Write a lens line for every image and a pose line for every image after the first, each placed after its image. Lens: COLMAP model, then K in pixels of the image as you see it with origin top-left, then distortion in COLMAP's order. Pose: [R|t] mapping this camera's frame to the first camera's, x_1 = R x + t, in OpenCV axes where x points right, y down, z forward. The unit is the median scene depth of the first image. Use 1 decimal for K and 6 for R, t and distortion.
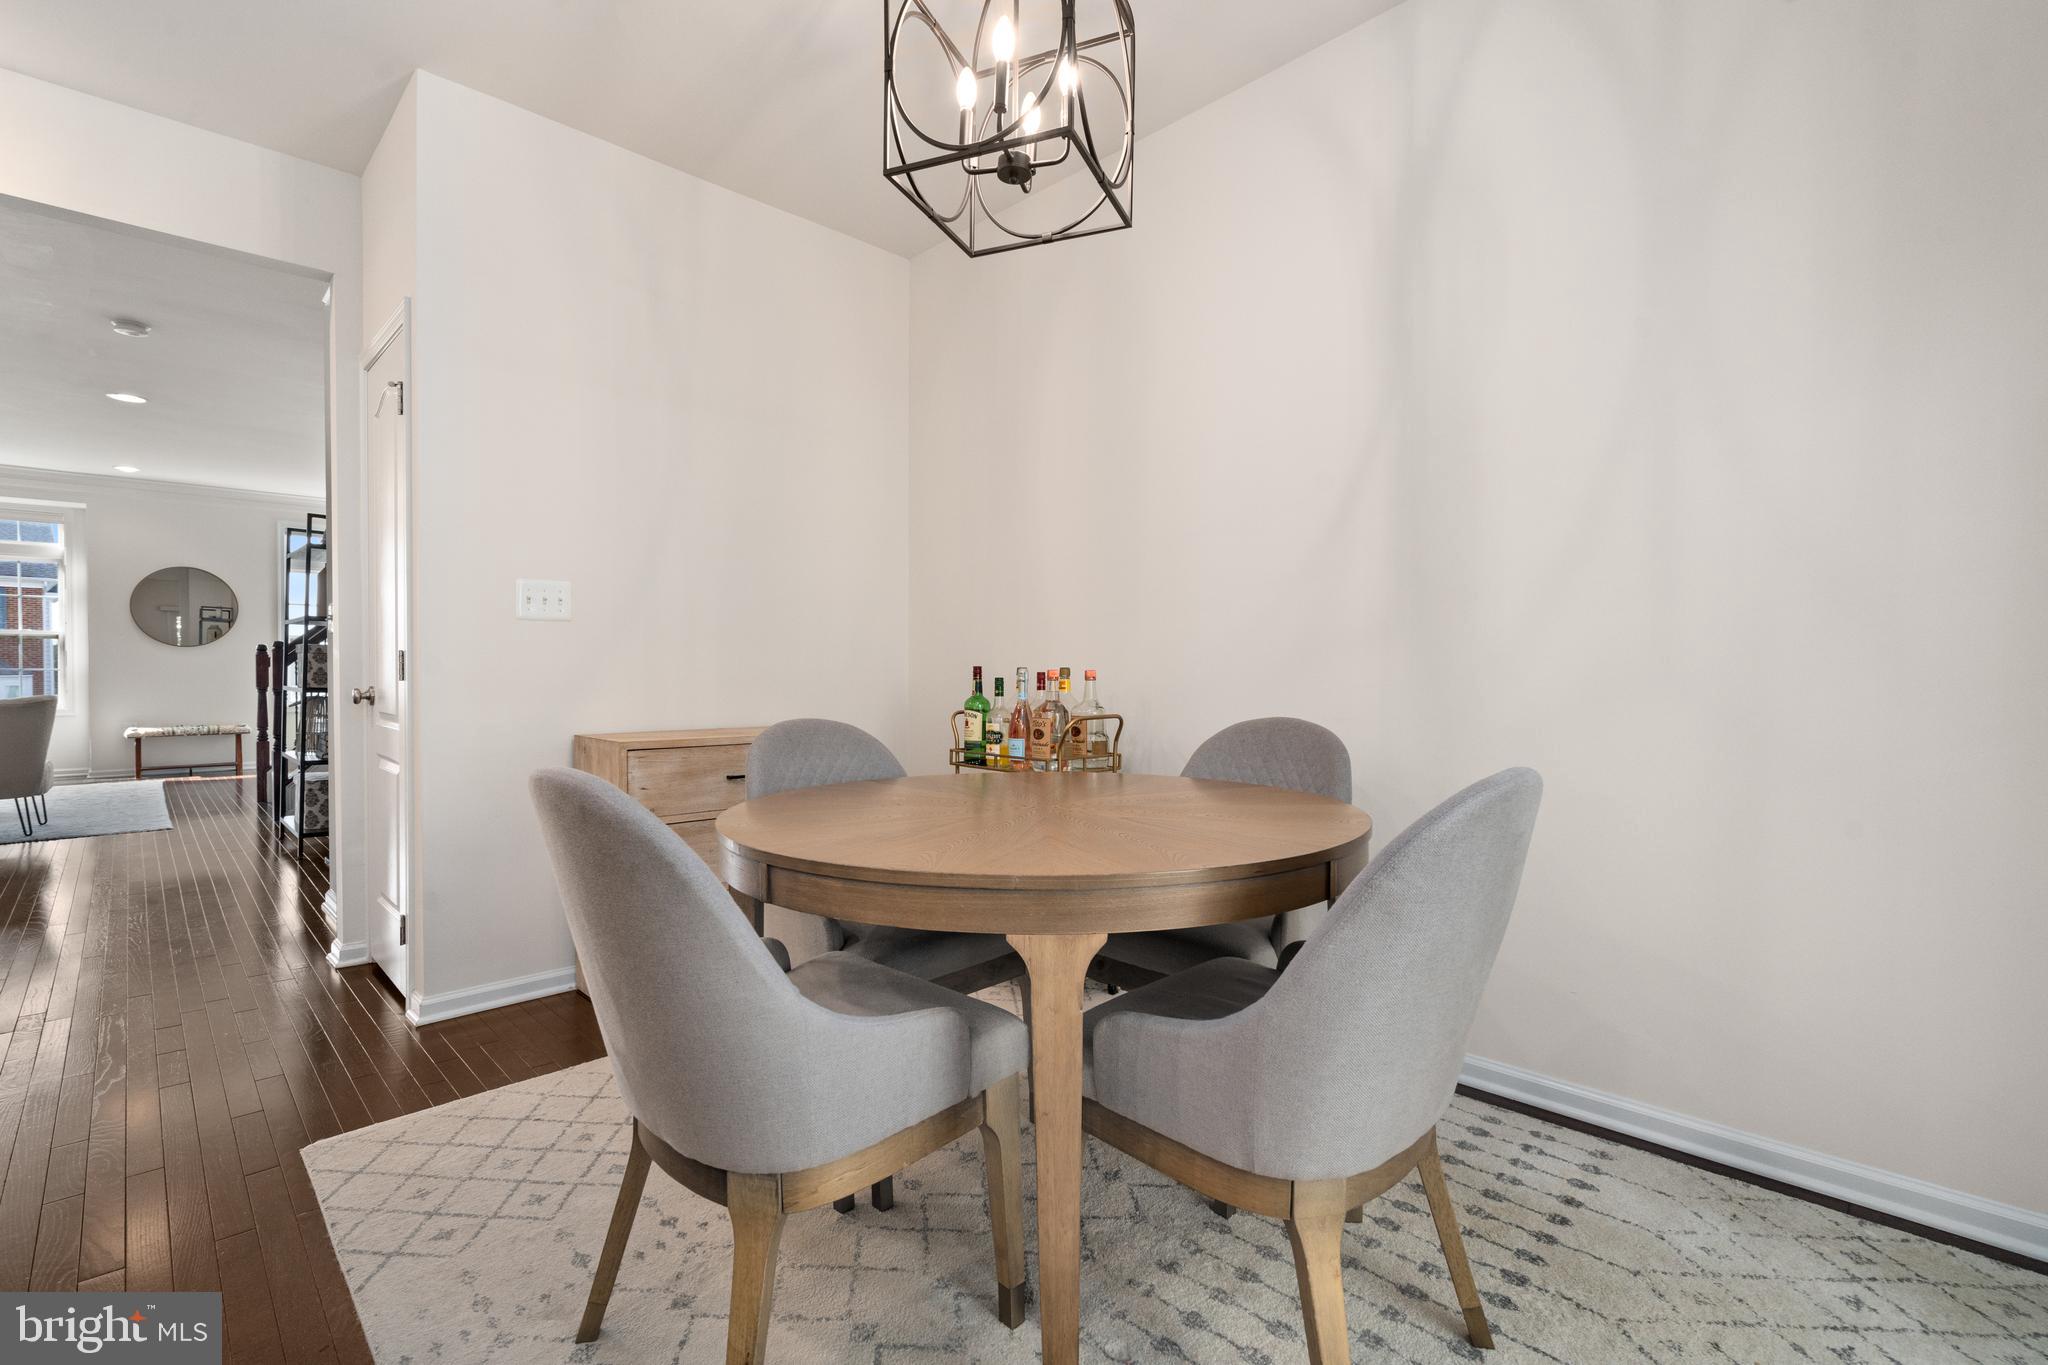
lens RADIAL K [[923.3, 0, 1030.1], [0, 923.3, 684.5], [0, 0, 1]] dist [-0.003377, 0.000837]
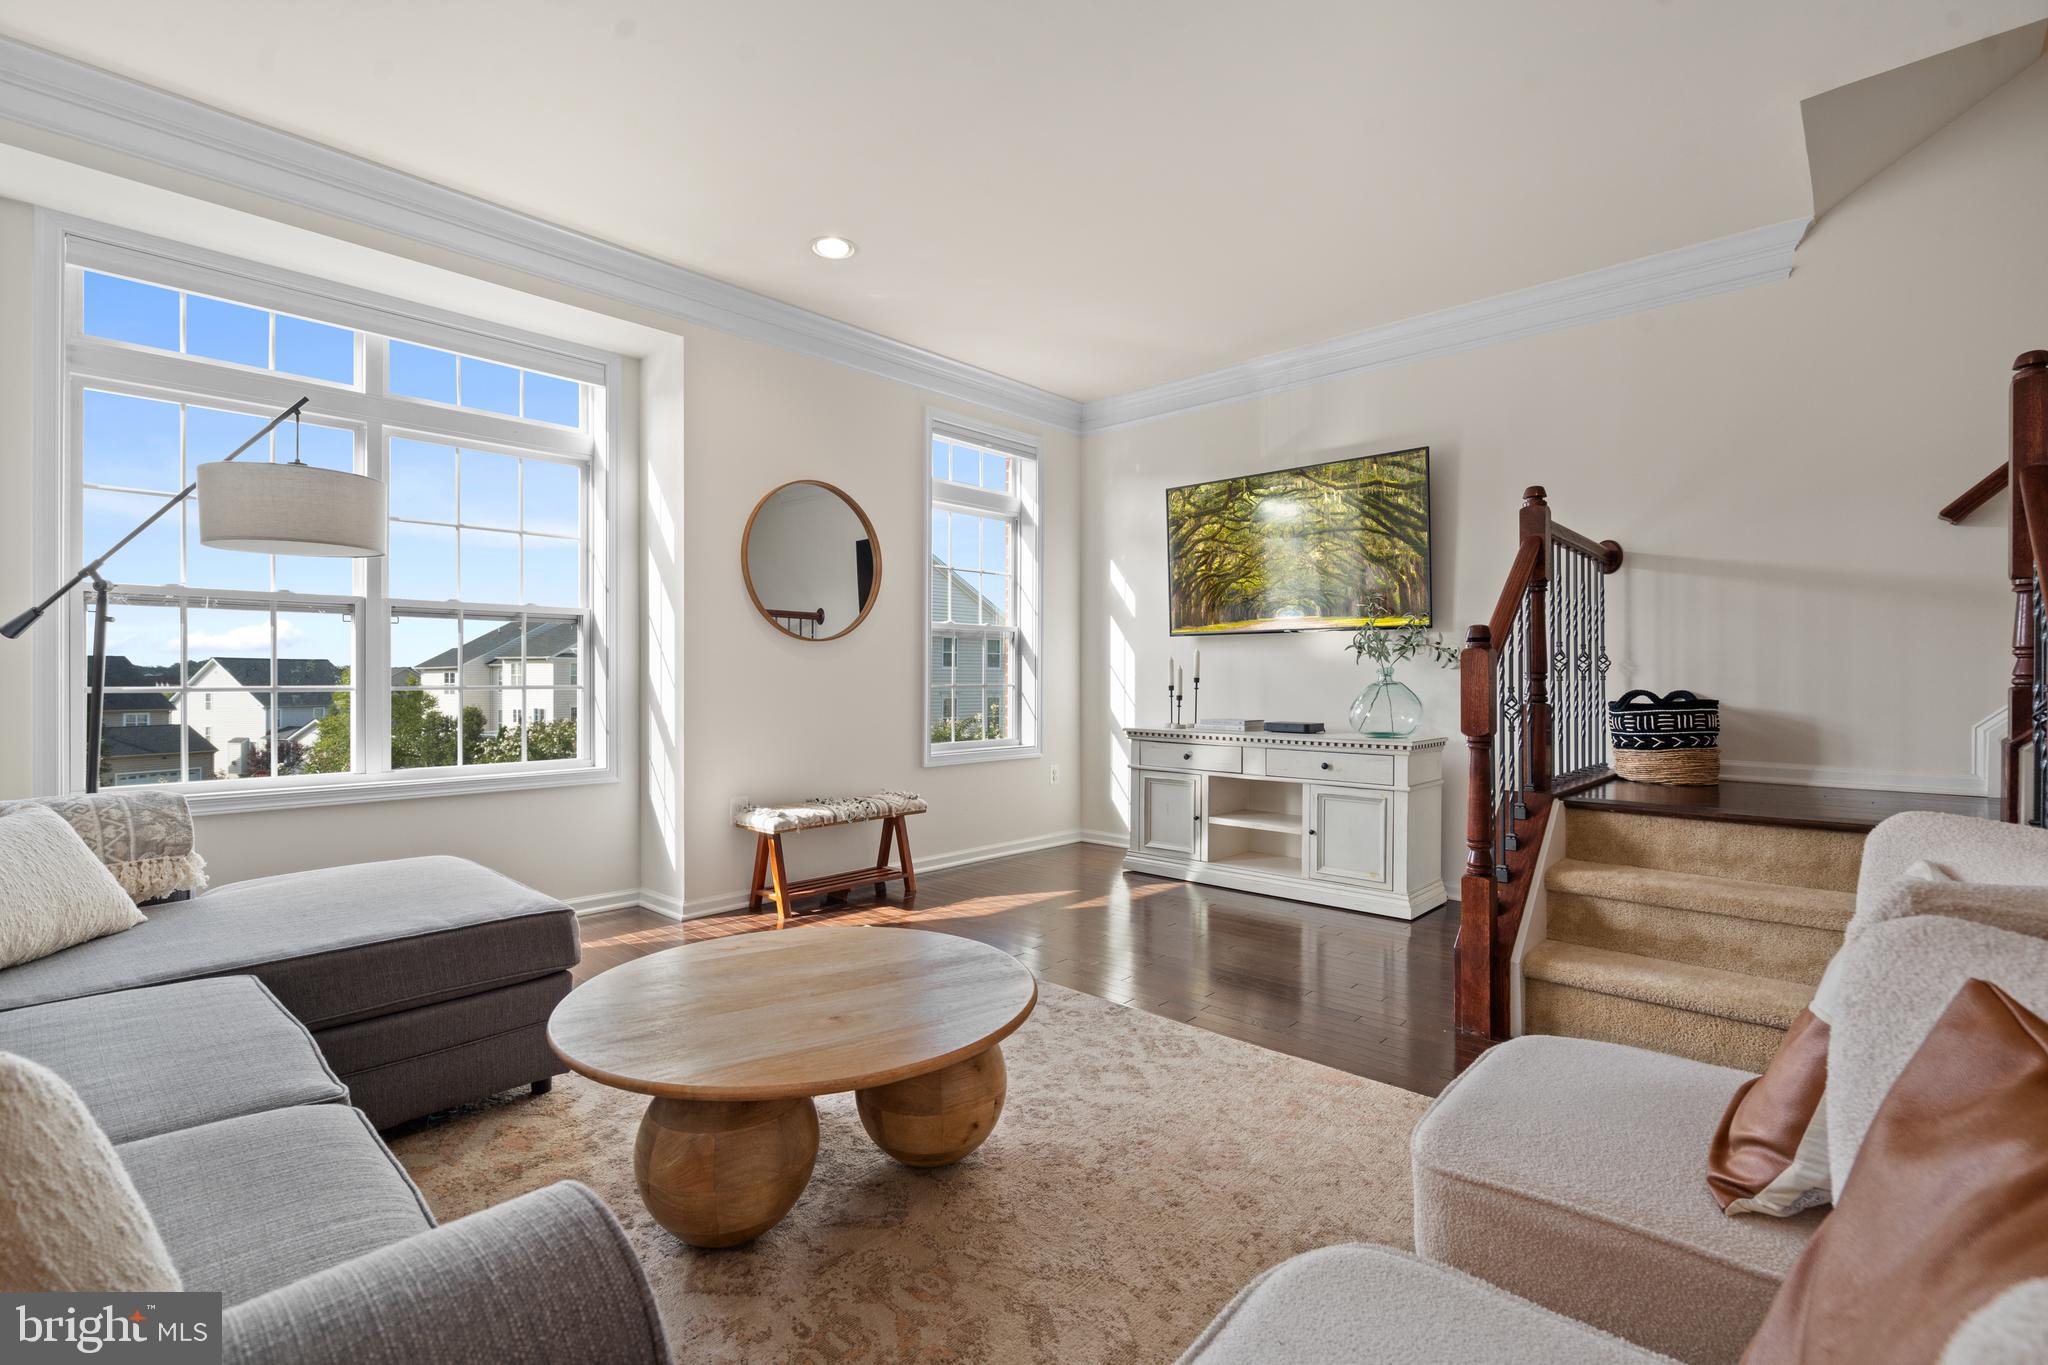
lens RADIAL K [[923.3, 0, 1021.1], [0, 923.3, 685.7], [0, 0, 1]] dist [-0.003377, 0.000837]
pose [[0.998946, -0.000278, 0.045894, -0.849862], [0.000712, 0.999955, -0.009458, -0.012290], [-0.045889, 0.009481, 0.998902, 0.508268]]
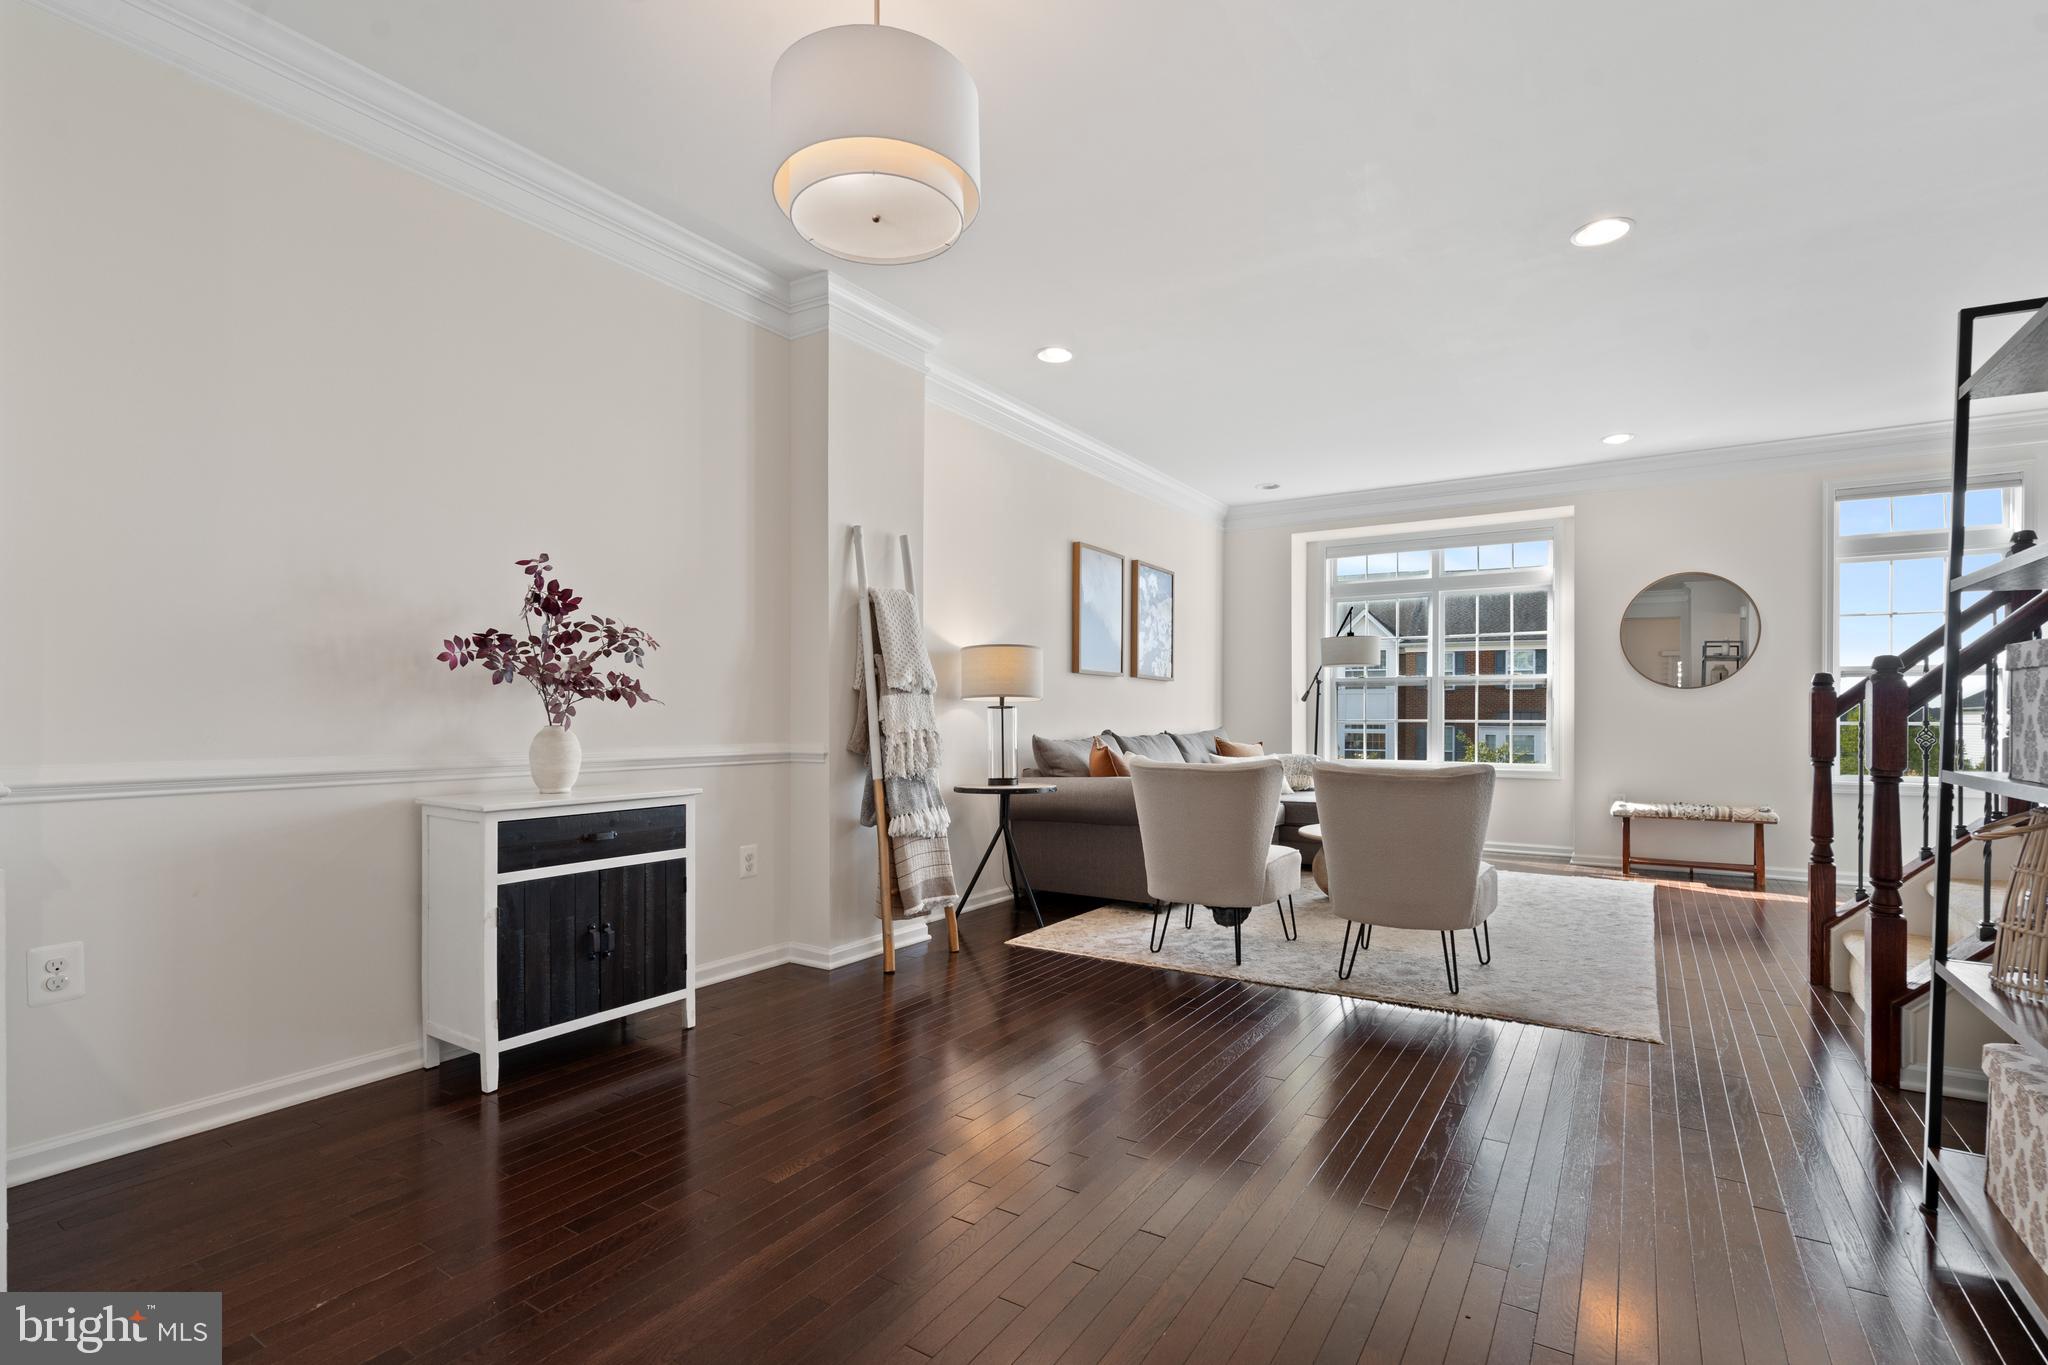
lens RADIAL K [[923.3, 0, 1062.5], [0, 923.3, 716.0], [0, 0, 1]] dist [-0.003377, 0.000837]
pose [[0.232420, -0.001184, -0.972615, -0.363636], [-0.019108, 0.999801, -0.005784, -0.007880], [0.972428, 0.019929, 0.232351, 0.395511]]
